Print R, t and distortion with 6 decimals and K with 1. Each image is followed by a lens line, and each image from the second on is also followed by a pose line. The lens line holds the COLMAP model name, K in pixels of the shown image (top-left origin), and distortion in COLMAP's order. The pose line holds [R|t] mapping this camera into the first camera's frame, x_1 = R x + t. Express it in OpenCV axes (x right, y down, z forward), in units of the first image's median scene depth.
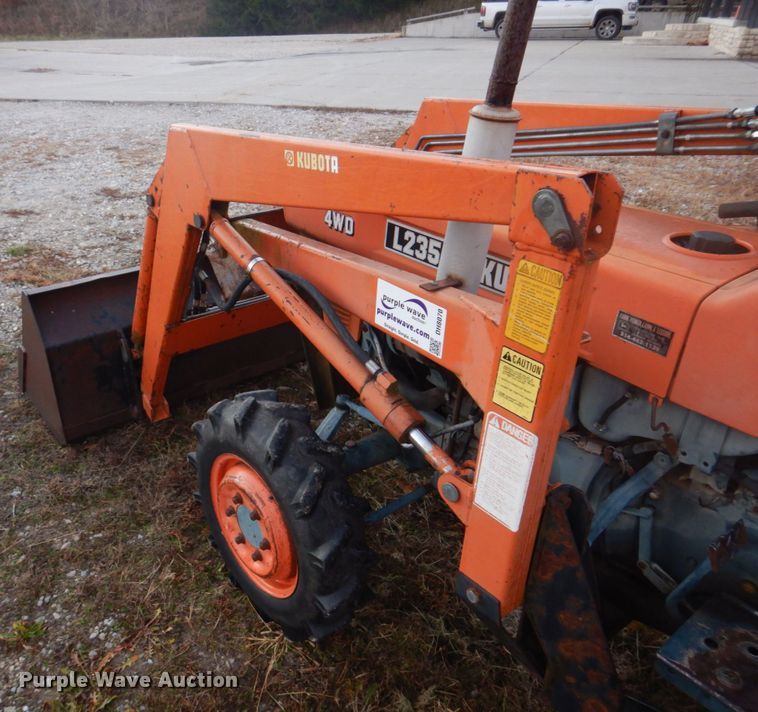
lens RADIAL K [[668.5, 0, 292.1], [0, 668.5, 353.5], [0, 0, 1]] dist [0.012662, 0.004869]
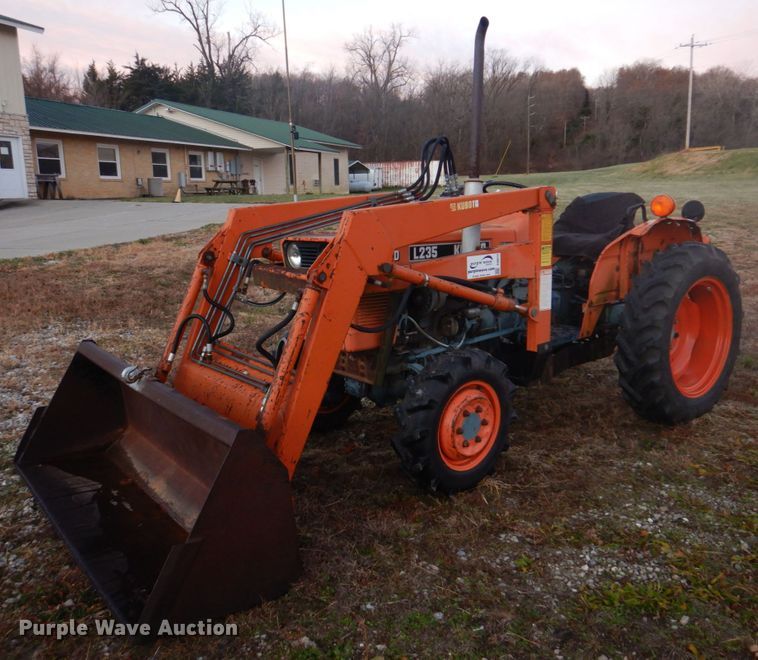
lens RADIAL K [[664.7, 0, 350.3], [0, 664.7, 331.2], [0, 0, 1]] dist [0.026996, -0.000087]
pose [[-0.020789, -0.201770, 0.979212, -1.664509], [0.476880, 0.858827, 0.187089, -0.403234], [-0.878722, 0.470856, 0.078366, 1.054578]]
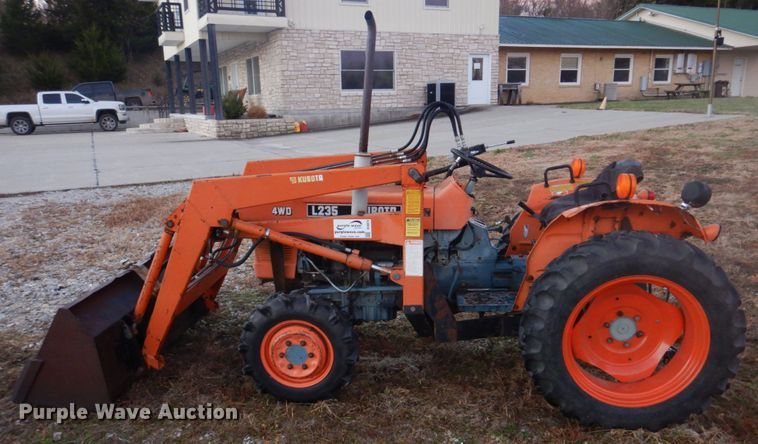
lens RADIAL K [[592.5, 0, 376.2], [0, 592.5, 264.5], [0, 0, 1]] dist [0.024866, -0.002315]
pose [[0.652970, -0.214535, 0.726364, -1.213070], [0.364336, 0.929763, -0.052913, 0.191076], [-0.663995, 0.299192, 0.685270, -0.520926]]
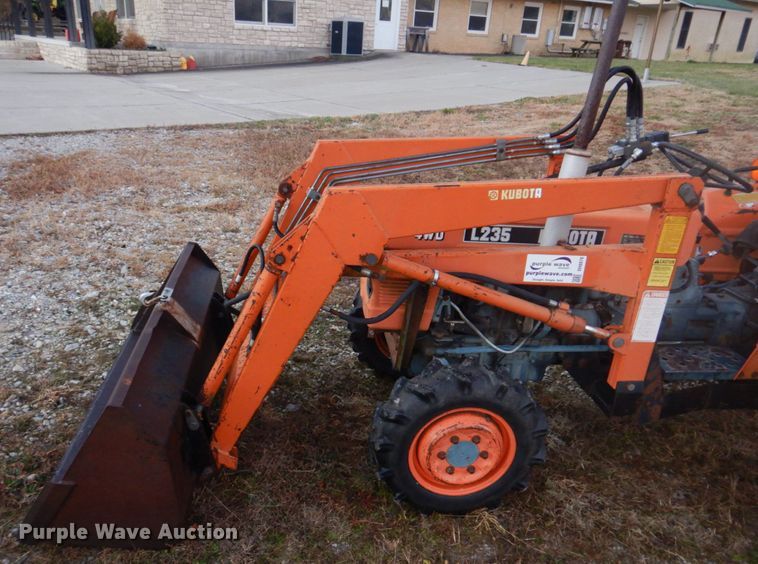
lens RADIAL K [[603.2, 0, 331.8], [0, 603.2, 321.2], [0, 0, 1]] dist [0.011763, 0.006616]
pose [[0.540535, -0.334725, 0.771868, -1.130753], [0.345262, 0.924888, 0.159298, -0.305404], [-0.767213, 0.180391, 0.615502, 0.391162]]
